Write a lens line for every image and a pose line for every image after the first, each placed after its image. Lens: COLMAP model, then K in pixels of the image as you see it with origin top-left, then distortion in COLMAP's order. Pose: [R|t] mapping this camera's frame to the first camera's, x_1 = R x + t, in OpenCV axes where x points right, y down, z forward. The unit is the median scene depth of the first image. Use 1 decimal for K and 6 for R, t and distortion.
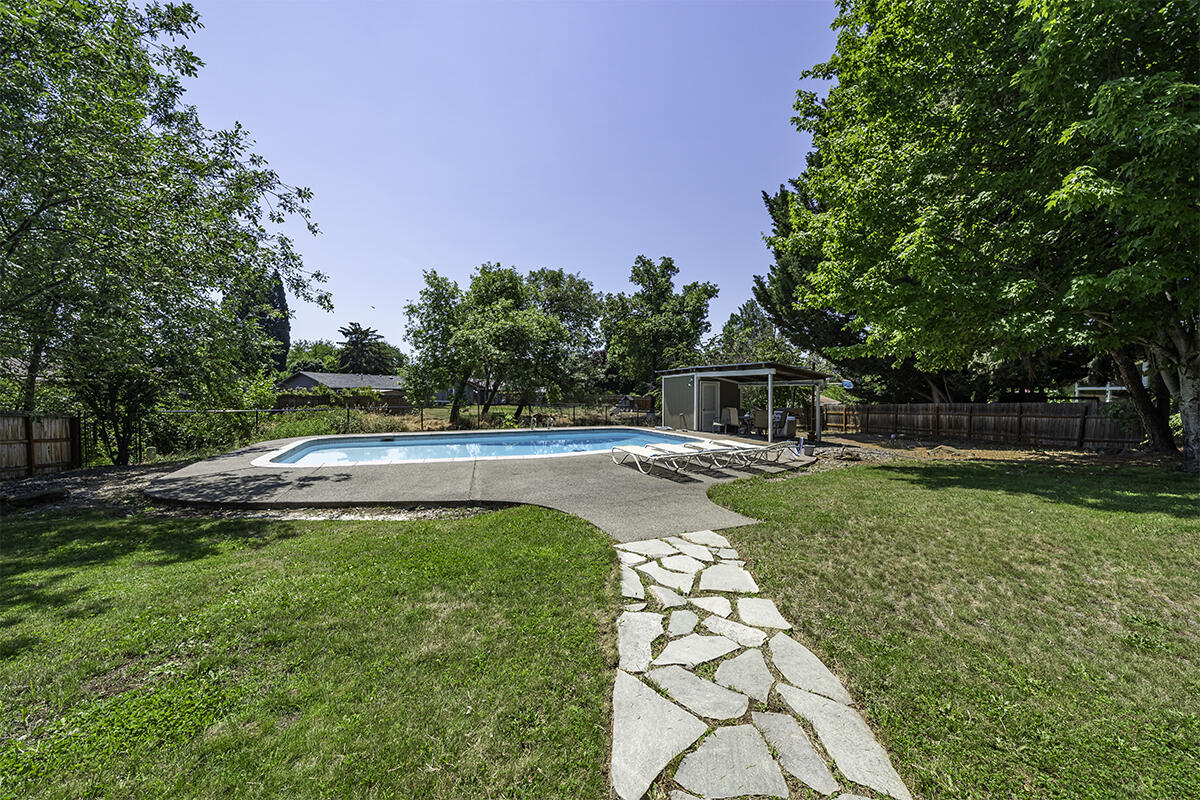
lens RADIAL K [[415.7, 0, 617.1], [0, 415.7, 396.1], [0, 0, 1]] dist [0.000366, -0.000081]
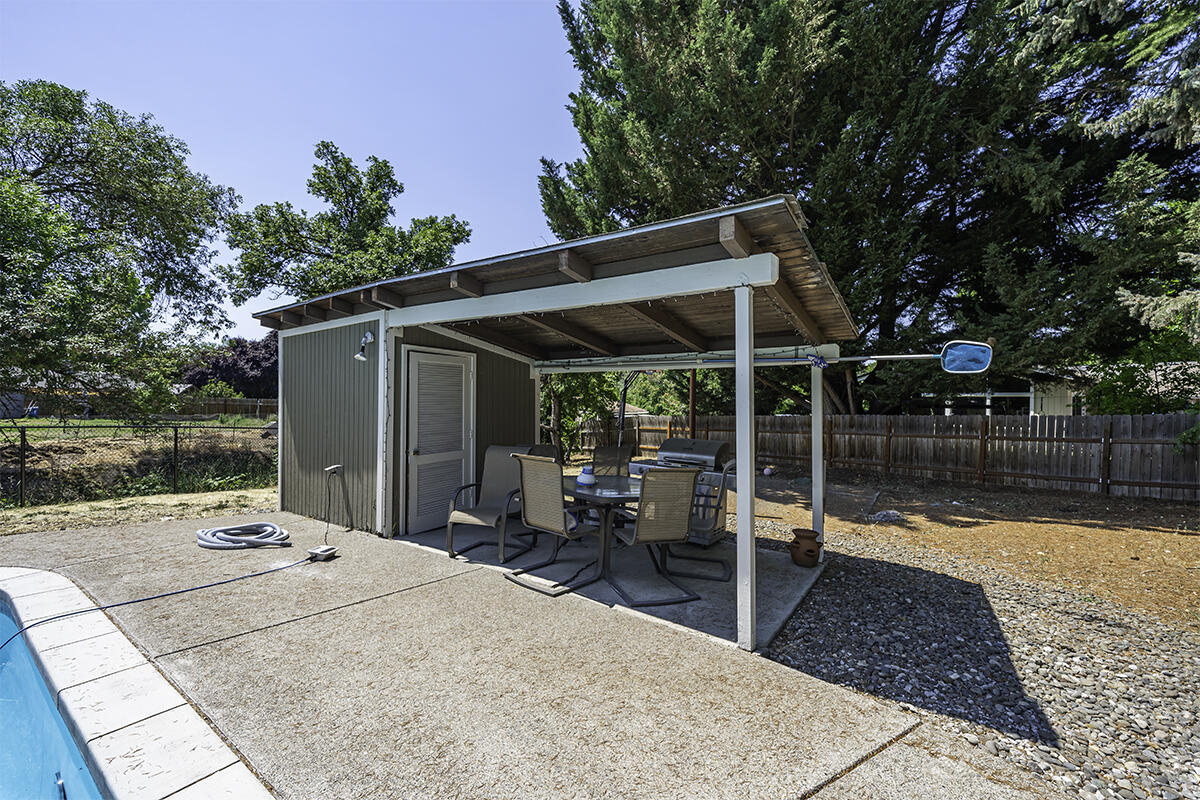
lens RADIAL K [[502.0, 0, 605.6], [0, 502.0, 406.4], [0, 0, 1]] dist [-0.001765, -0.000211]
pose [[0.875314, 0.001572, 0.483552, 0.074299], [-0.006722, 0.999938, 0.008918, 0.000080], [-0.483508, -0.011056, 0.875270, 0.306522]]
